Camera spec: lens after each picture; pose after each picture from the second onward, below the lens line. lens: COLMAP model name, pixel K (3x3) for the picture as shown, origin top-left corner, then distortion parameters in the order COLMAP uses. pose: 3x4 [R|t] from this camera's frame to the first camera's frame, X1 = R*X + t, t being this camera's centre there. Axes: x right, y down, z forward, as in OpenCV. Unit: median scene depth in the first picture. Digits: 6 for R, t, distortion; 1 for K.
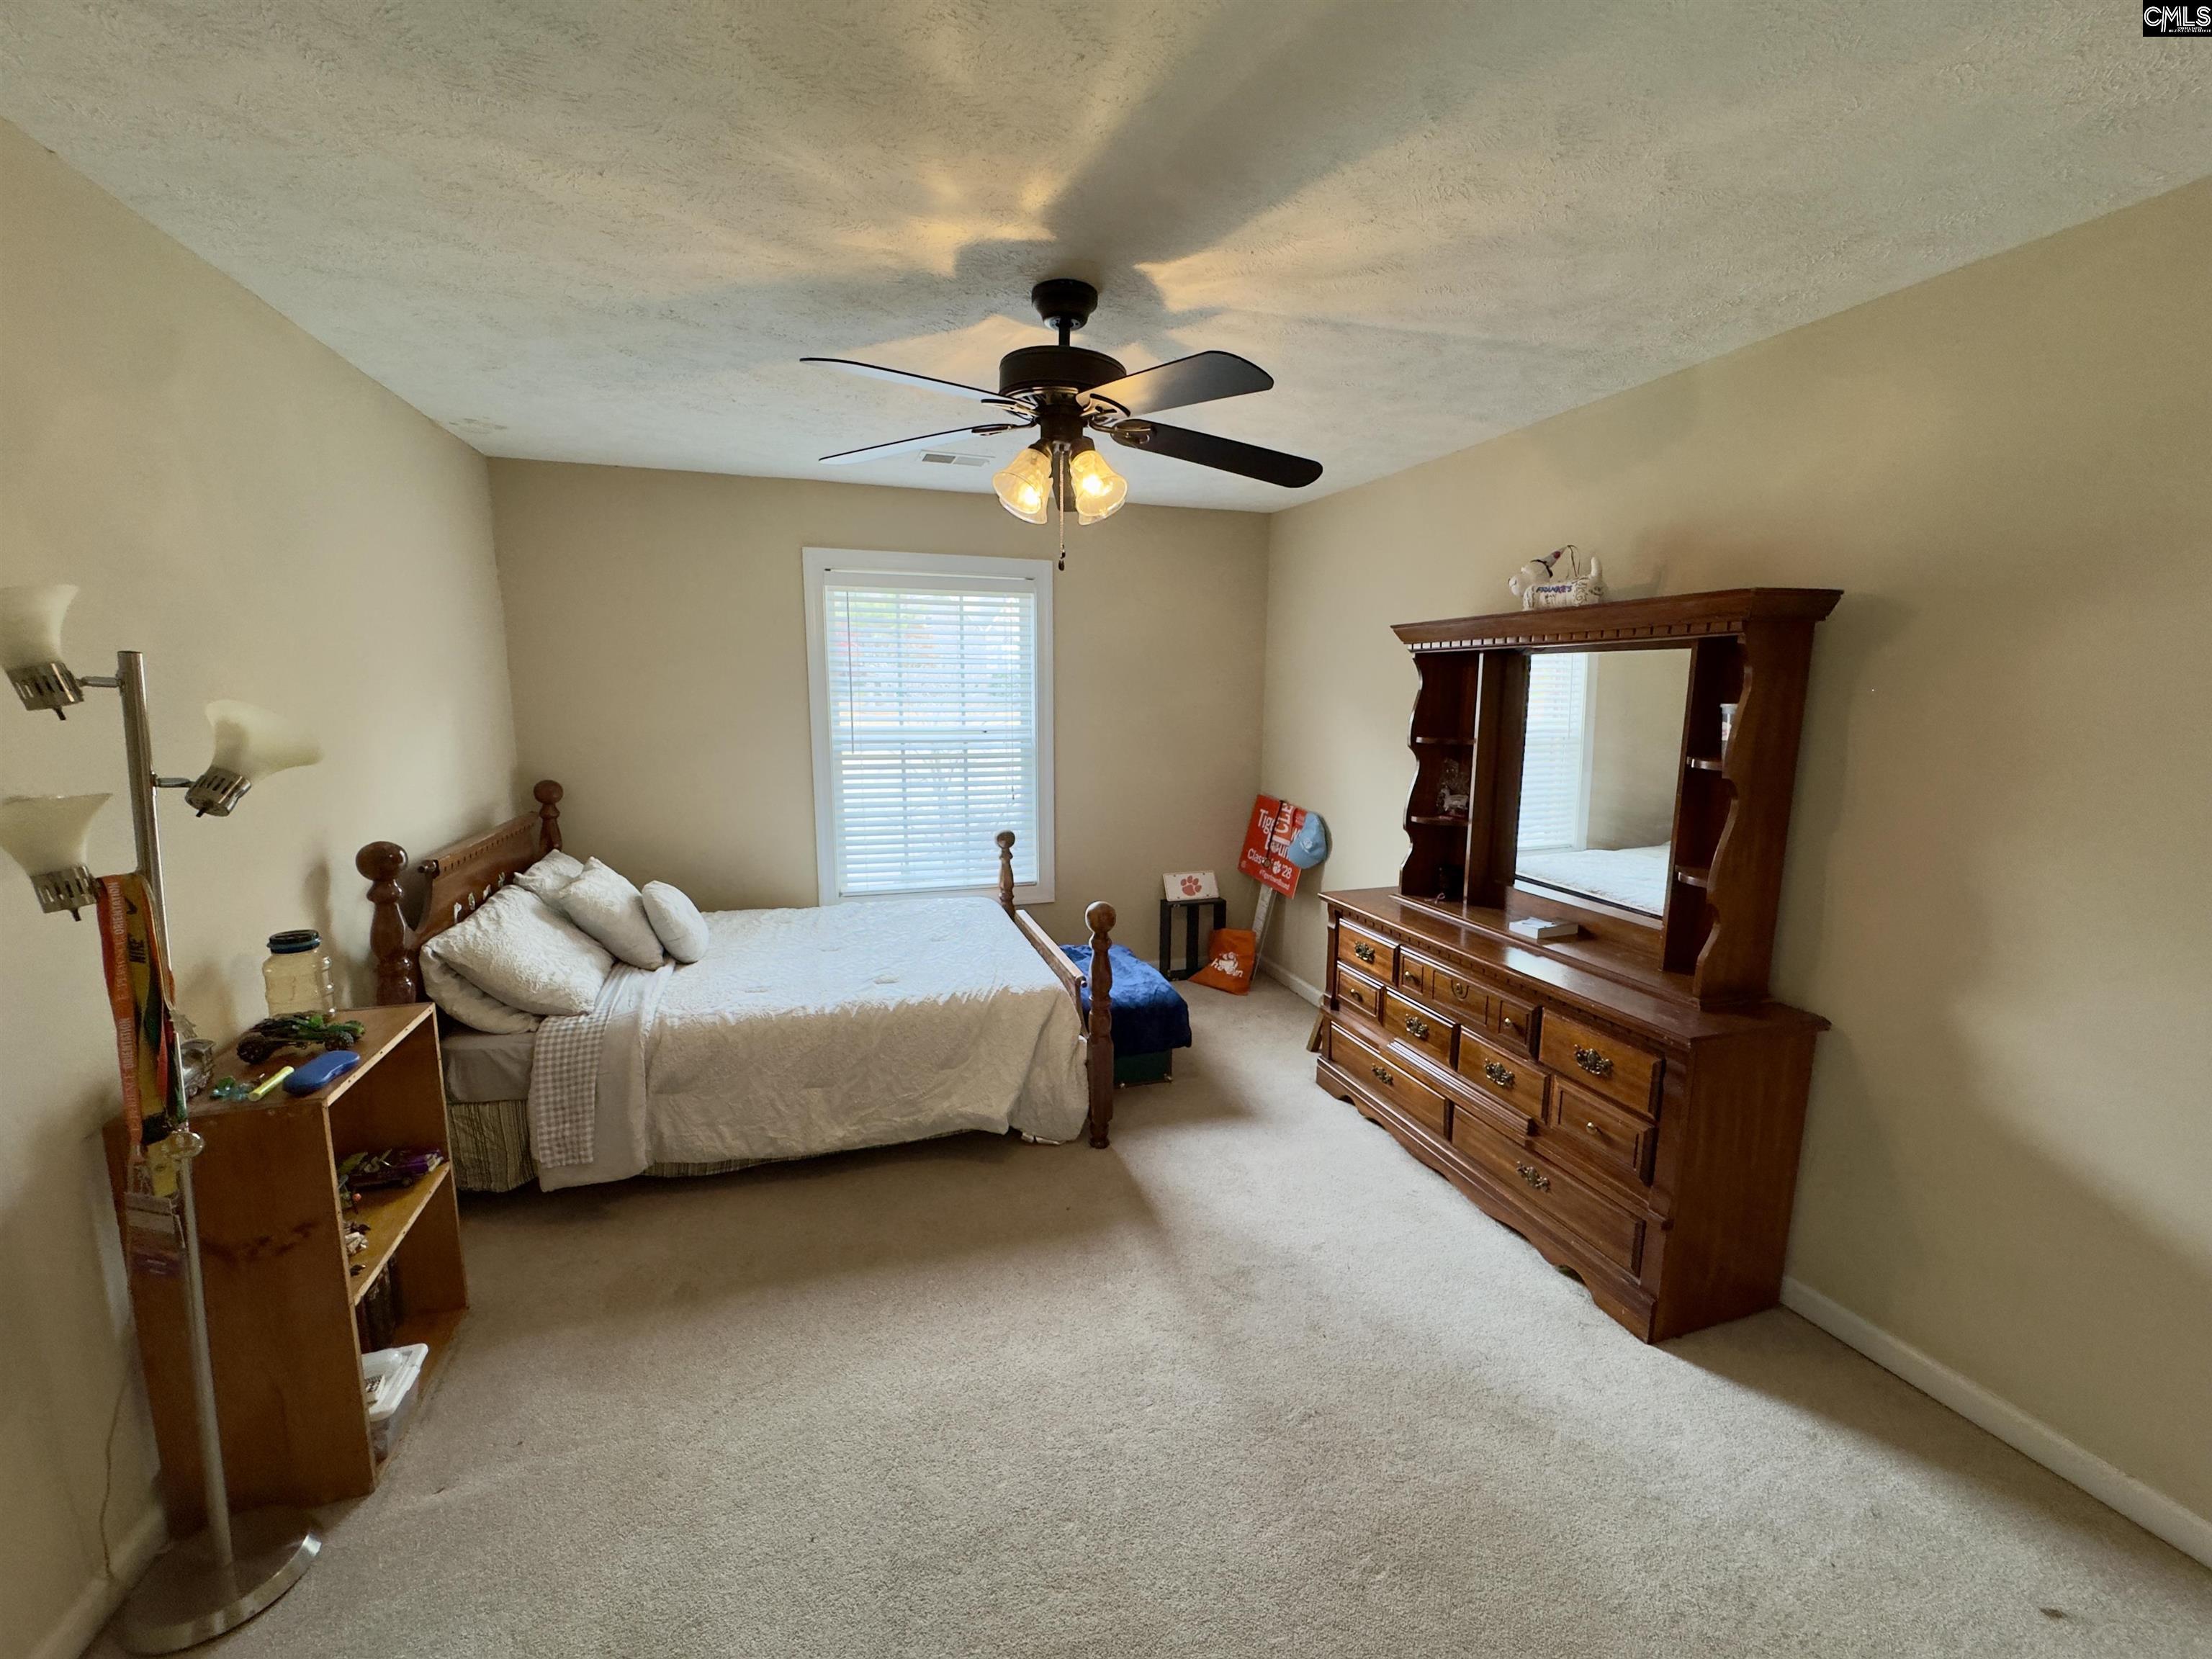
lens RADIAL K [[882.6, 0, 1105.0], [0, 882.6, 831.9], [0, 0, 1]] dist [-0.002814, -0.000082]
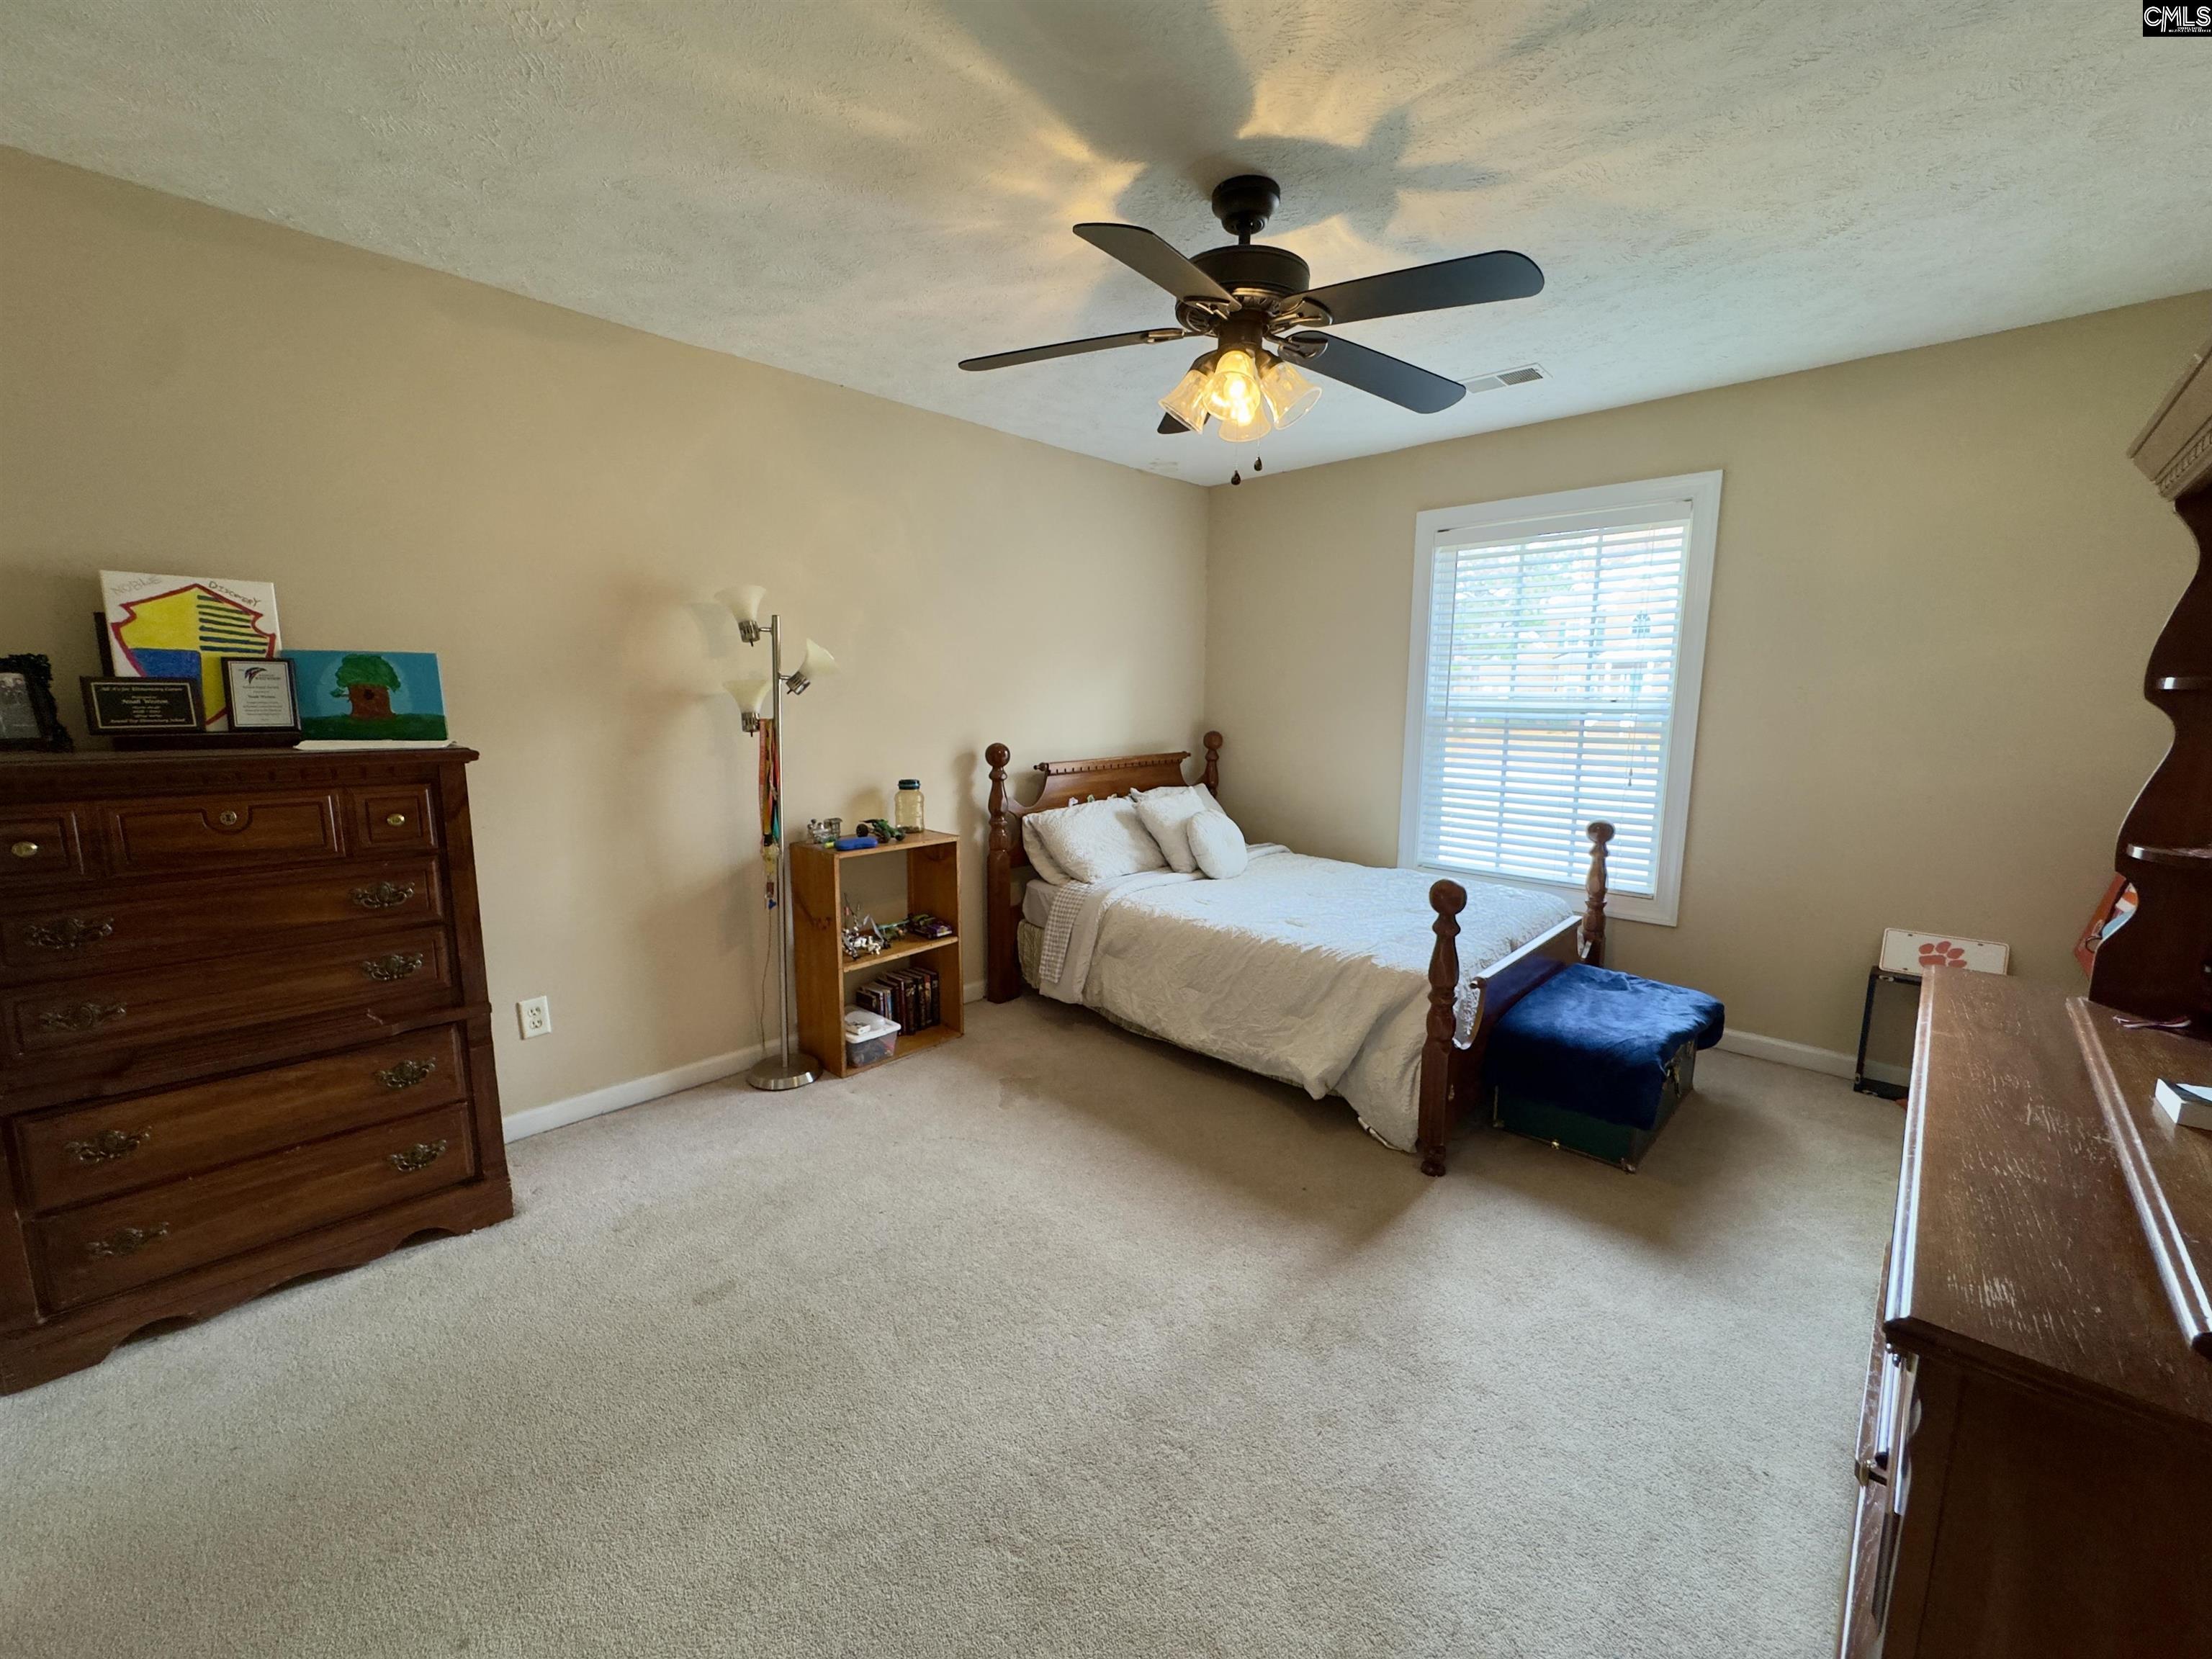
lens RADIAL K [[882.6, 0, 1105.0], [0, 882.6, 831.9], [0, 0, 1]] dist [-0.002814, -0.000082]
pose [[0.478628, 0.129775, -0.868374, 0.579868], [-0.140753, 0.987566, 0.070008, 0.025190], [0.866662, 0.088718, 0.490944, 0.323780]]
